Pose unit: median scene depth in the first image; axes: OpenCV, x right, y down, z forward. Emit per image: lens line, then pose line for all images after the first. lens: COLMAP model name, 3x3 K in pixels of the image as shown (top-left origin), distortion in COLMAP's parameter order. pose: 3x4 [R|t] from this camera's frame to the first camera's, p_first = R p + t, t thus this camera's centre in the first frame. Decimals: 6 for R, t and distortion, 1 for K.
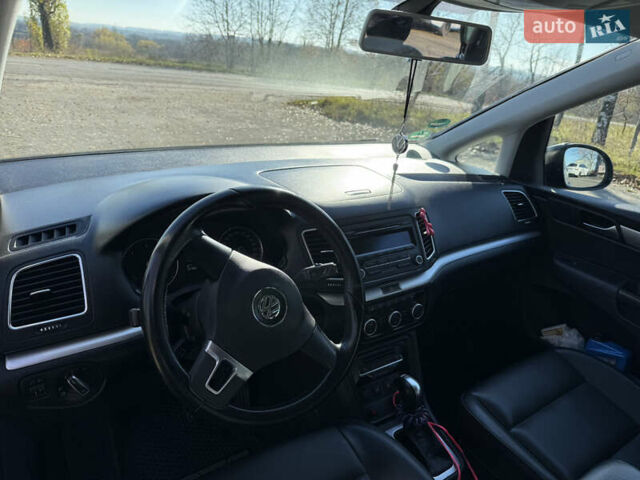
lens RADIAL K [[465.8, 0, 316.0], [0, 465.8, 239.0], [0, 0, 1]] dist [0.096297, -0.169436]
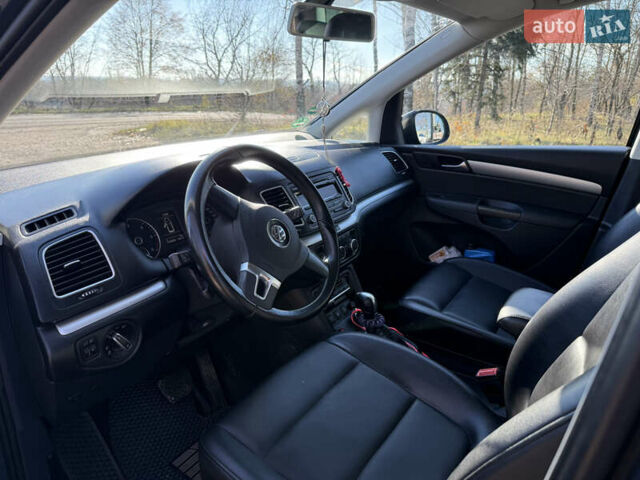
lens RADIAL K [[465.8, 0, 316.0], [0, 465.8, 239.0], [0, 0, 1]] dist [0.096297, -0.169436]
pose [[0.926654, -0.199810, 0.318415, -0.227851], [0.213552, 0.976895, -0.008464, 0.107117], [-0.309366, 0.075841, 0.947914, -0.124698]]
